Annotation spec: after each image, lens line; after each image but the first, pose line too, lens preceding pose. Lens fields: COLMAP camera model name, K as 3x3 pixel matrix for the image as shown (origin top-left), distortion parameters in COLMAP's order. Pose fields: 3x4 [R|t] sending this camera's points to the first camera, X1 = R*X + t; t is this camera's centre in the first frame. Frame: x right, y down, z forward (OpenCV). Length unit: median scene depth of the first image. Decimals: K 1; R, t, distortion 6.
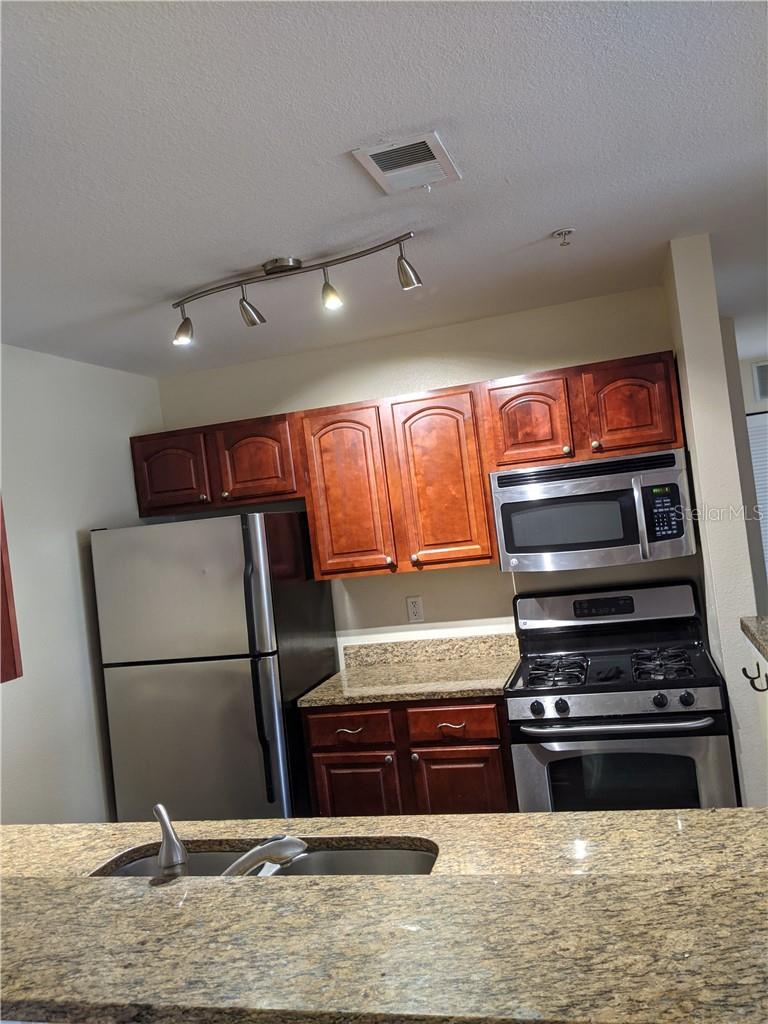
lens RADIAL K [[816.8, 0, 387.6], [0, 816.8, 509.8], [0, 0, 1]] dist [0.124353, -0.219152]
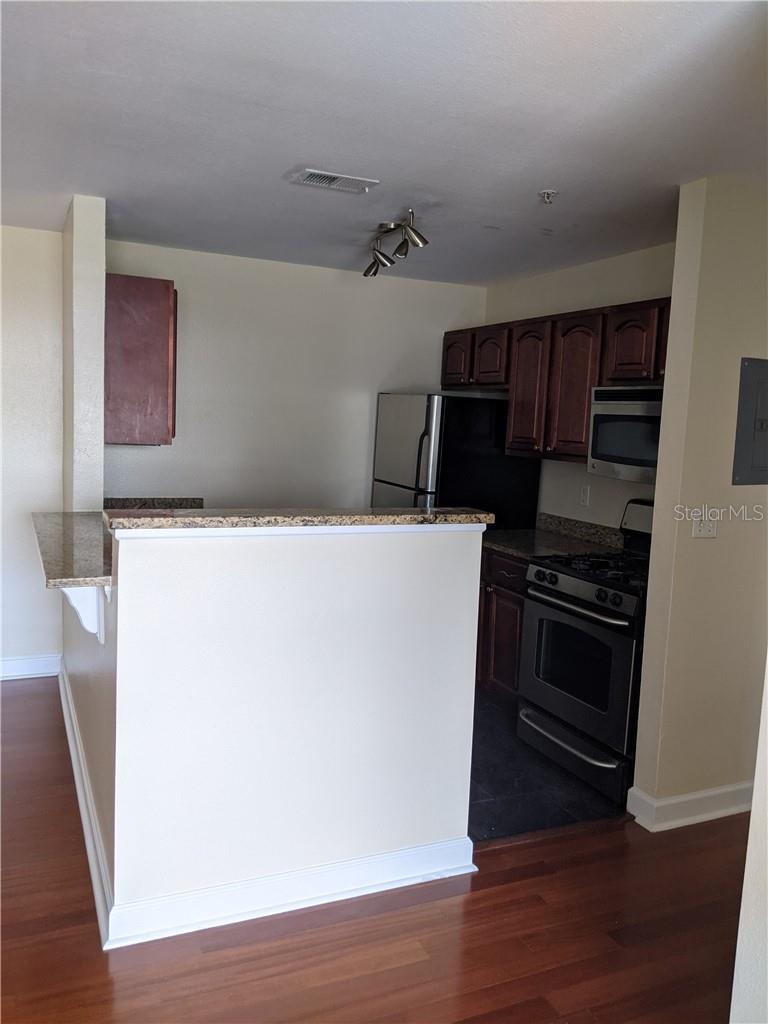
lens RADIAL K [[809.0, 0, 380.3], [0, 809.0, 517.0], [0, 0, 1]] dist [0.089458, -0.144053]
pose [[0.633269, 0.245860, -0.733841, 0.840528], [-0.120254, 0.967942, 0.220518, -0.086393], [0.764532, -0.051400, 0.642533, 0.008595]]
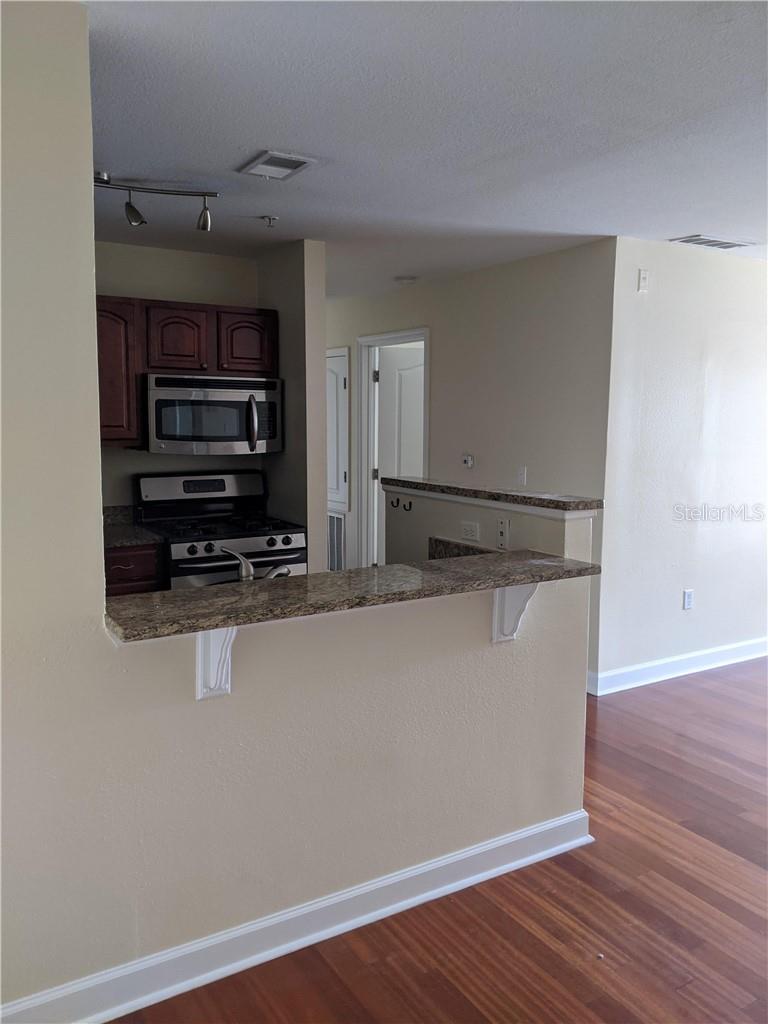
lens RADIAL K [[809.0, 0, 380.3], [0, 809.0, 517.0], [0, 0, 1]] dist [0.089458, -0.144053]
pose [[0.675809, 0.034271, 0.736279, -0.558191], [-0.094119, 0.994754, 0.040087, 0.091248], [-0.731043, -0.096390, 0.675489, -0.136249]]
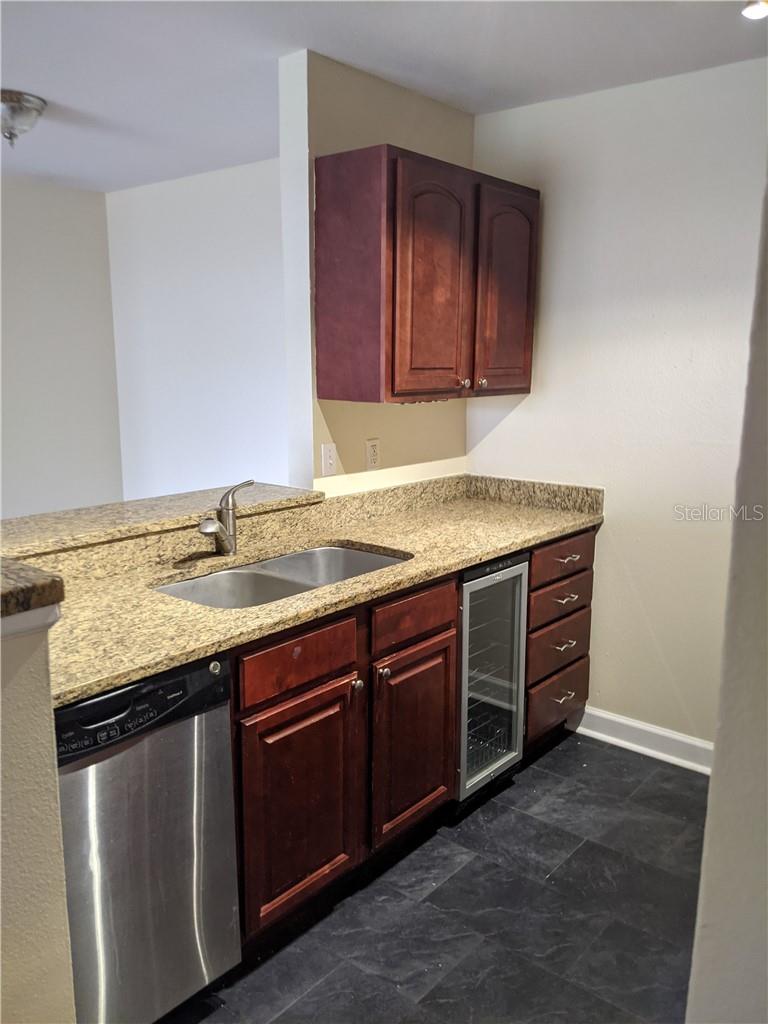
lens RADIAL K [[816.8, 0, 387.6], [0, 816.8, 509.8], [0, 0, 1]] dist [0.124353, -0.219152]
pose [[-0.400315, 0.290720, -0.869039, 0.475361], [0.054965, 0.954252, 0.293907, -0.024831], [0.914728, 0.069889, -0.397981, 0.855630]]
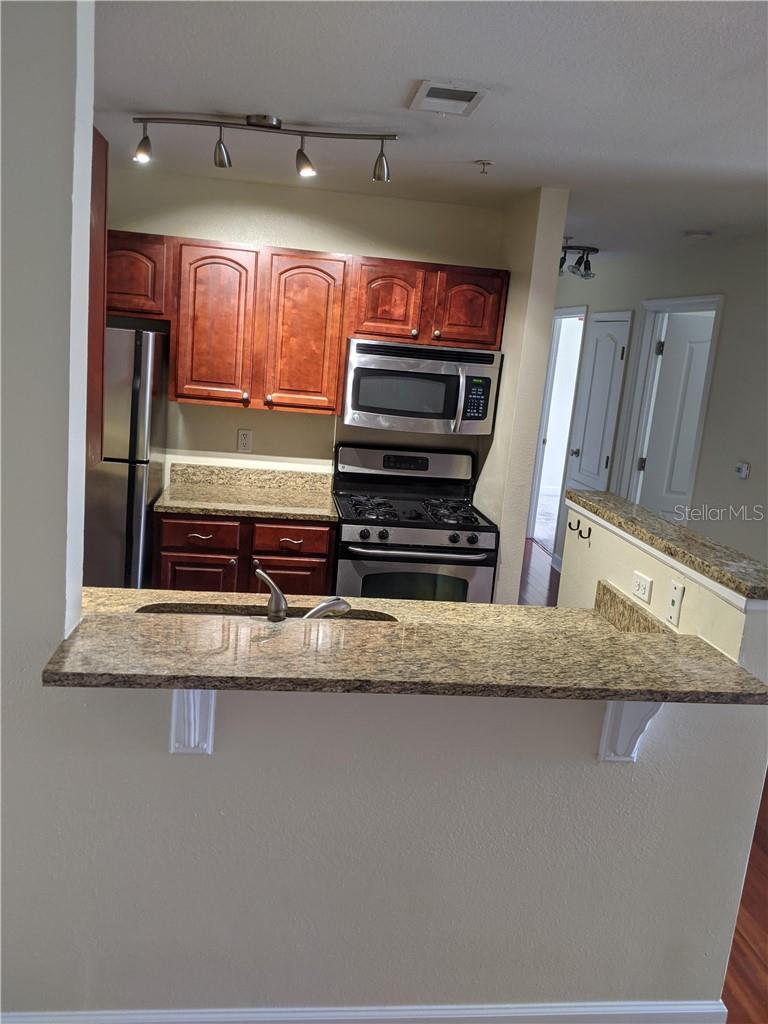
lens RADIAL K [[810.9, 0, 357.7], [0, 810.9, 514.8], [0, 0, 1]] dist [0.121925, -0.340585]
pose [[0.909640, 0.118656, 0.398089, -0.301685], [-0.197417, 0.966679, 0.162969, 0.007108], [-0.365487, -0.226832, 0.902755, -0.113479]]
